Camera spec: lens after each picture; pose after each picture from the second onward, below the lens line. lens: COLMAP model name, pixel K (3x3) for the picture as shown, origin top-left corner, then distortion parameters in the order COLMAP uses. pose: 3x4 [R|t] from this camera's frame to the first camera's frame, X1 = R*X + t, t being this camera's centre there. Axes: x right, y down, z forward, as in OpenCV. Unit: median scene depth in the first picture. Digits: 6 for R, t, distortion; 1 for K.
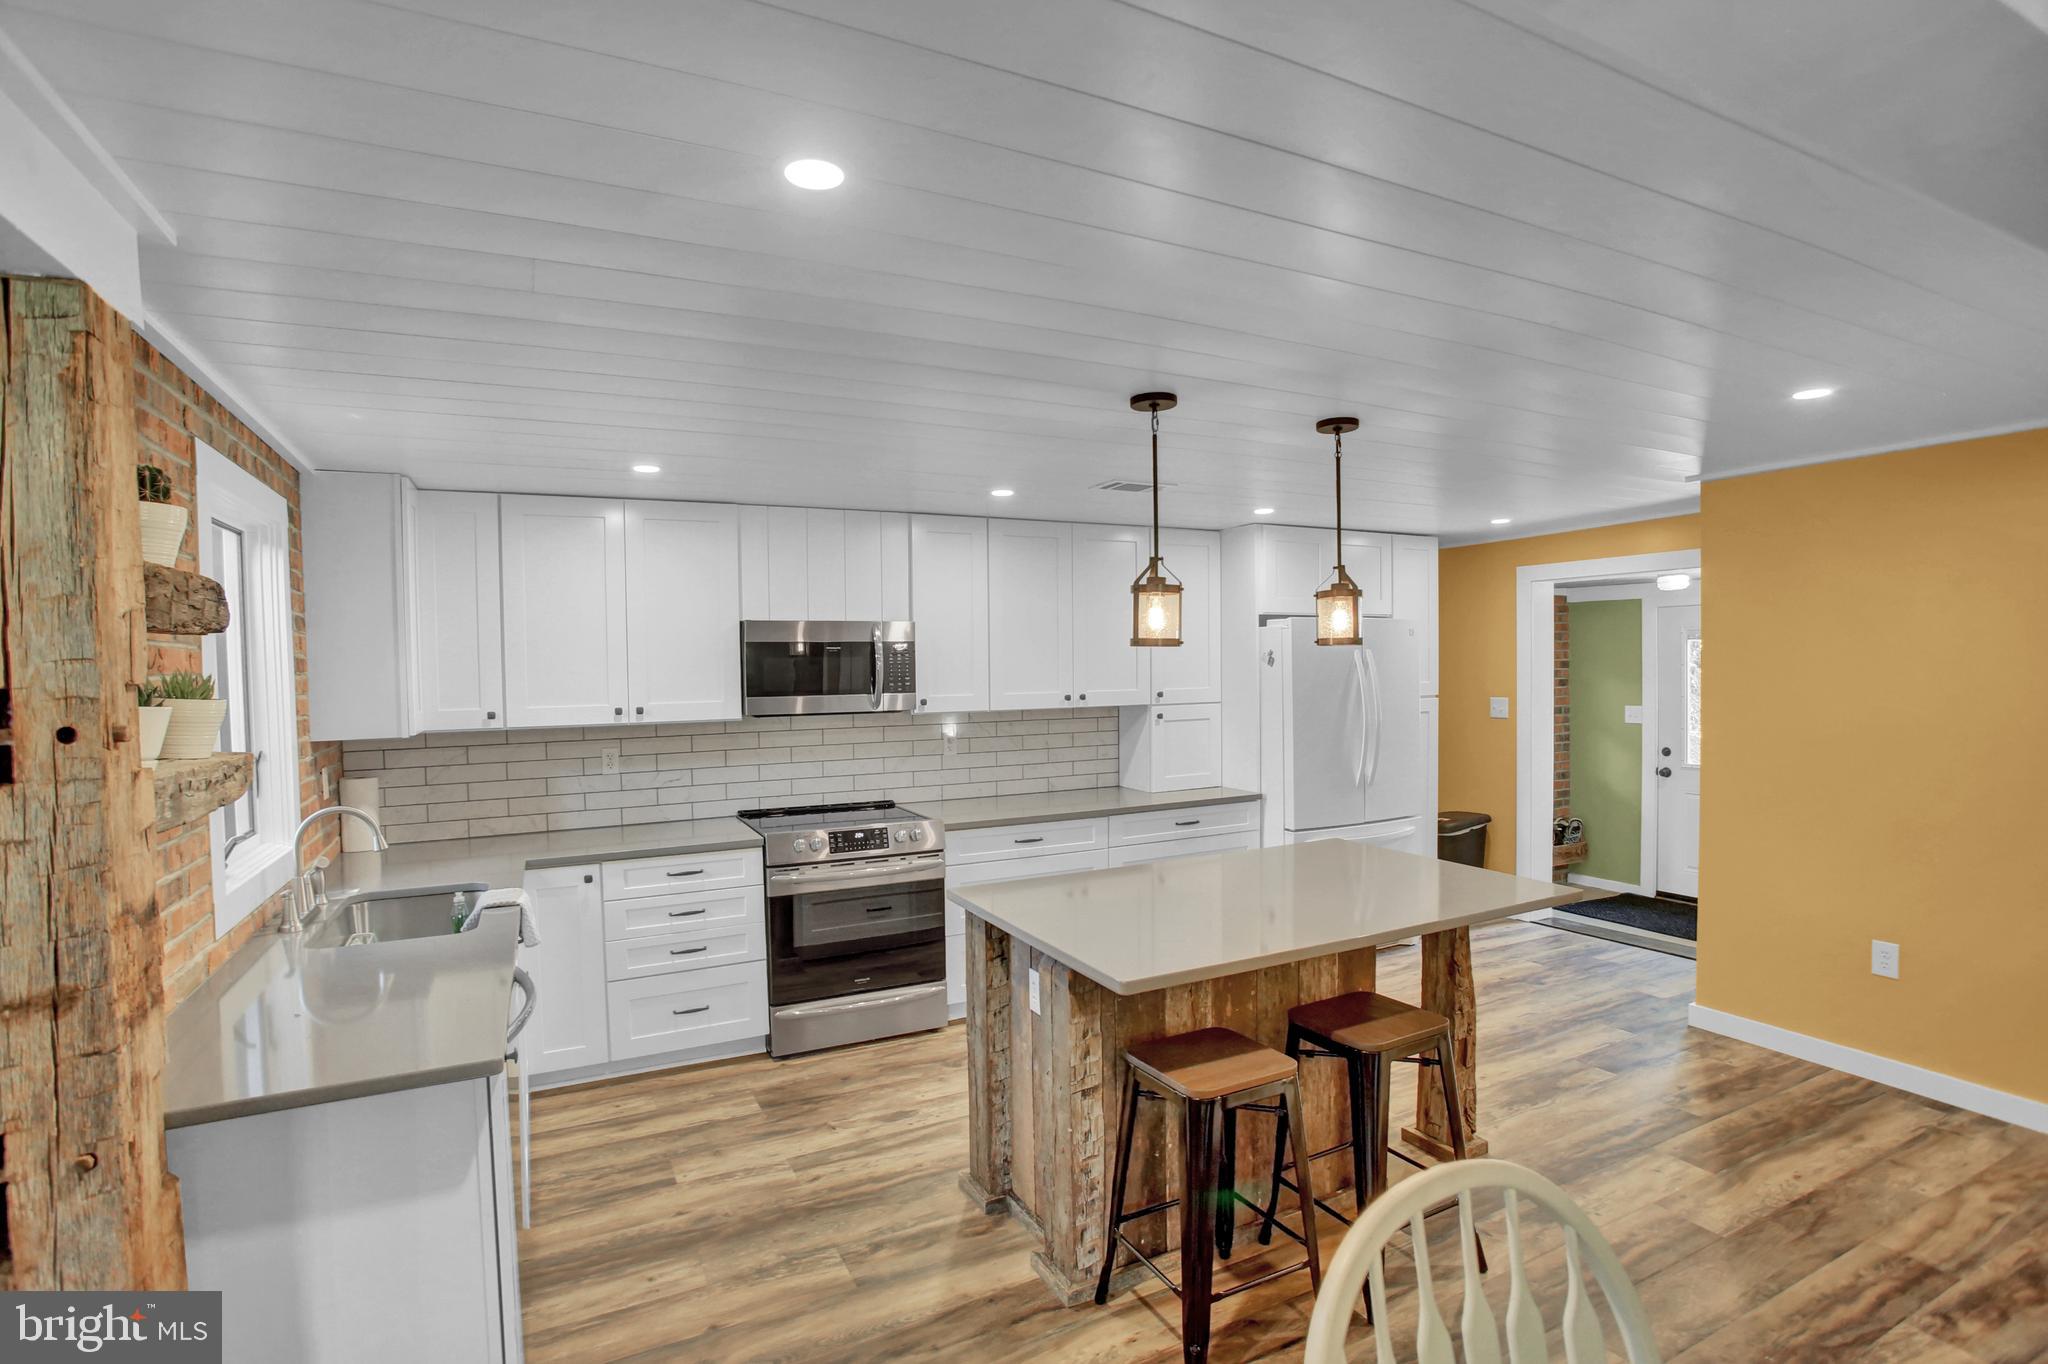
lens RADIAL K [[977.9, 0, 1016.8], [0, 977.9, 687.7], [0, 0, 1]] dist [-0.060396, 0.019652]
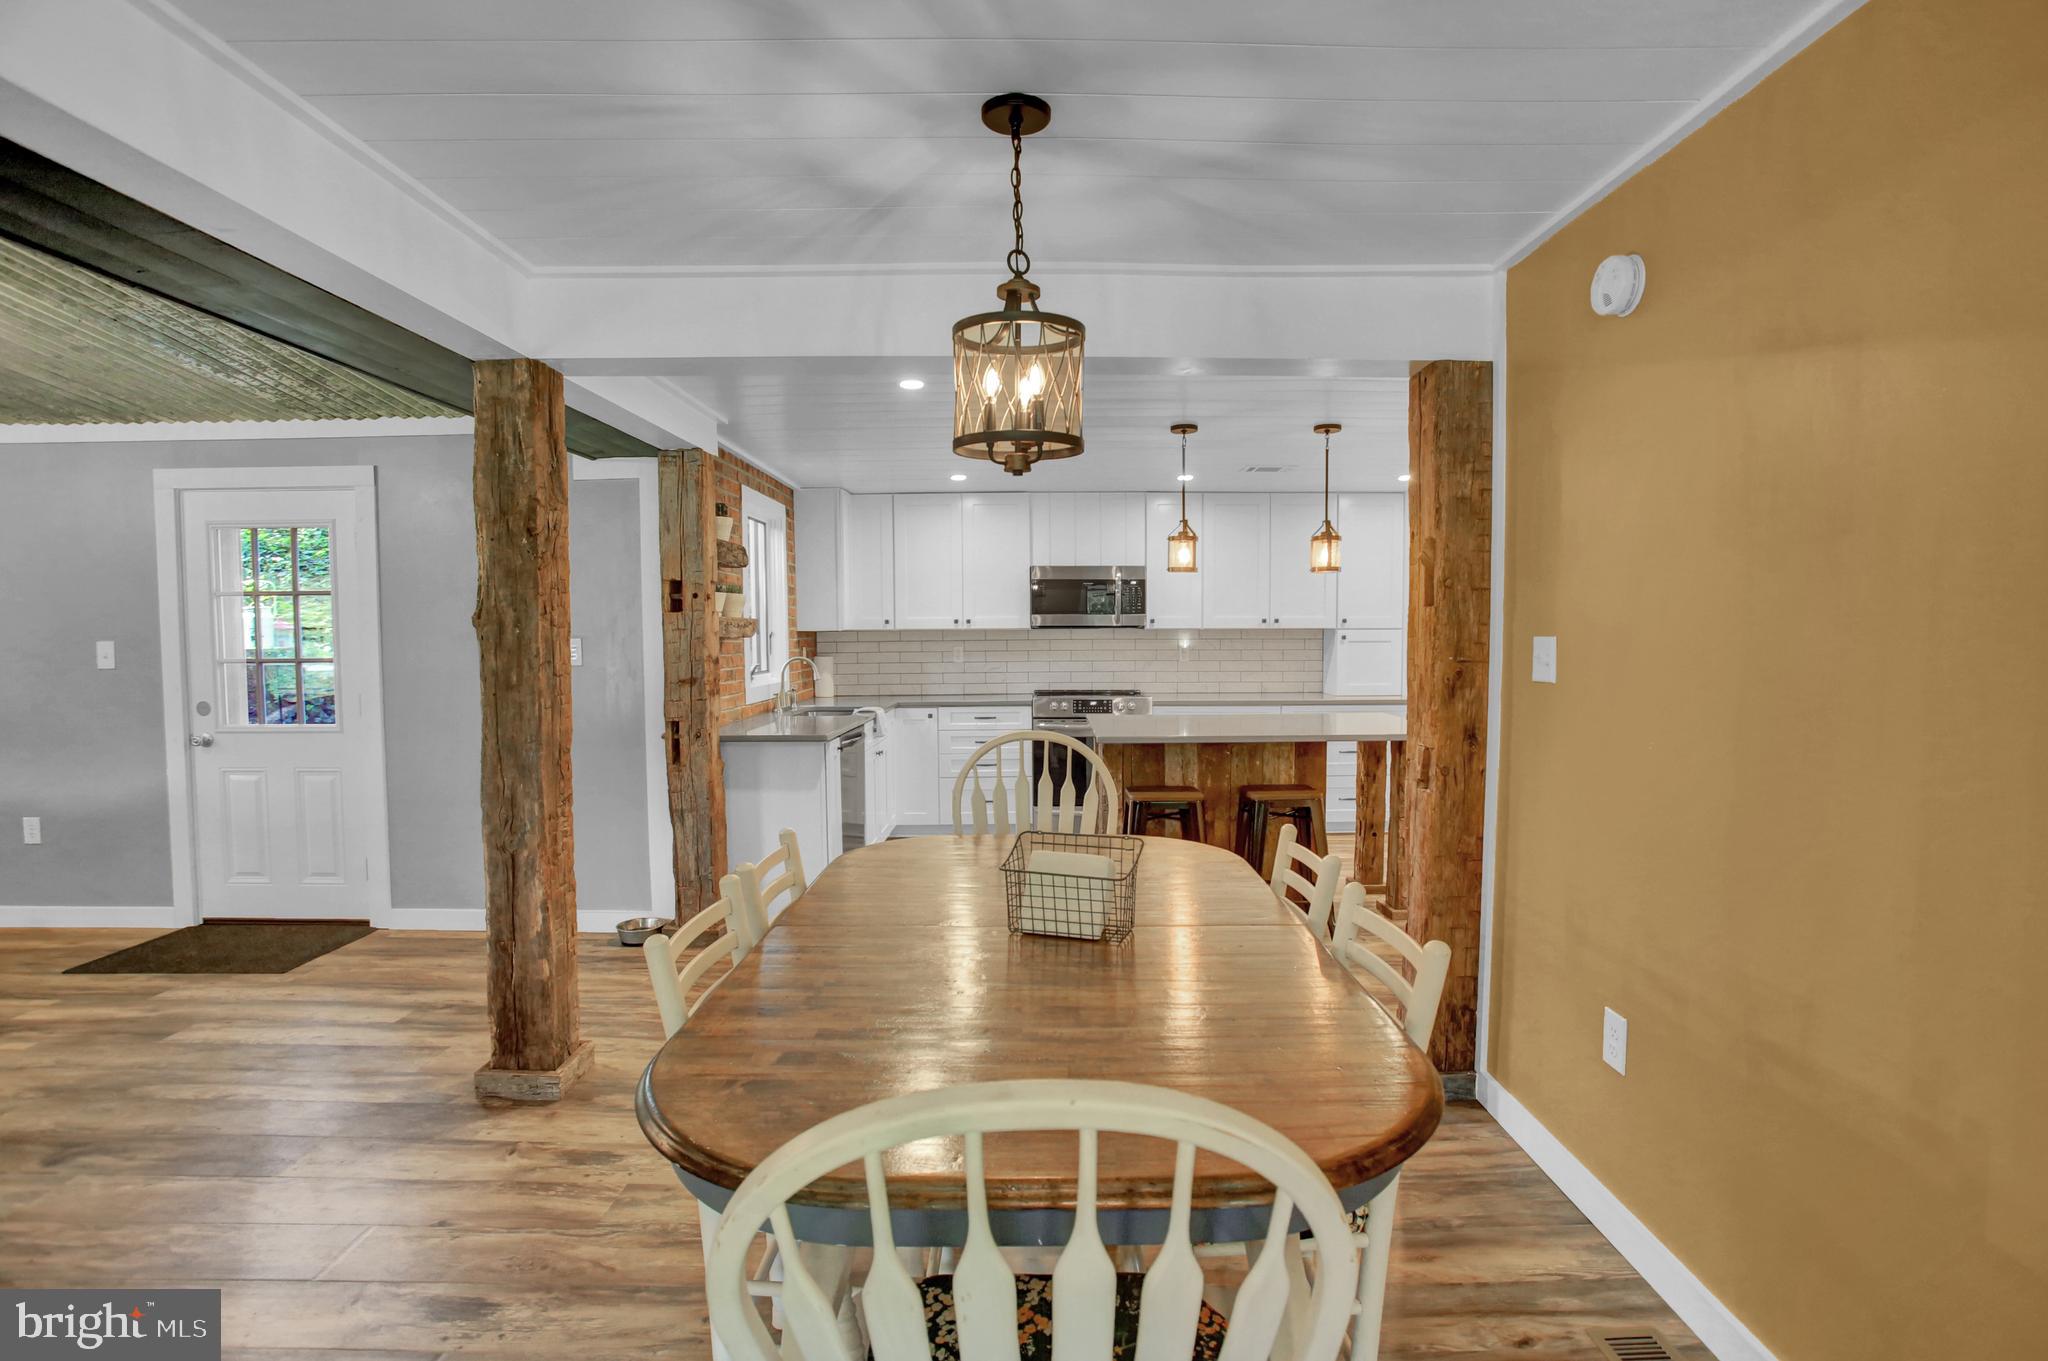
lens RADIAL K [[940.5, 0, 1024.0], [0, 940.5, 680.5], [0, 0, 1]] dist [-0.120302, 0.047536]
pose [[0.895078, 0.036387, -0.444422, 0.479016], [-0.019698, 0.998919, 0.042114, 0.064910], [0.445474, -0.028941, 0.894827, -0.454861]]
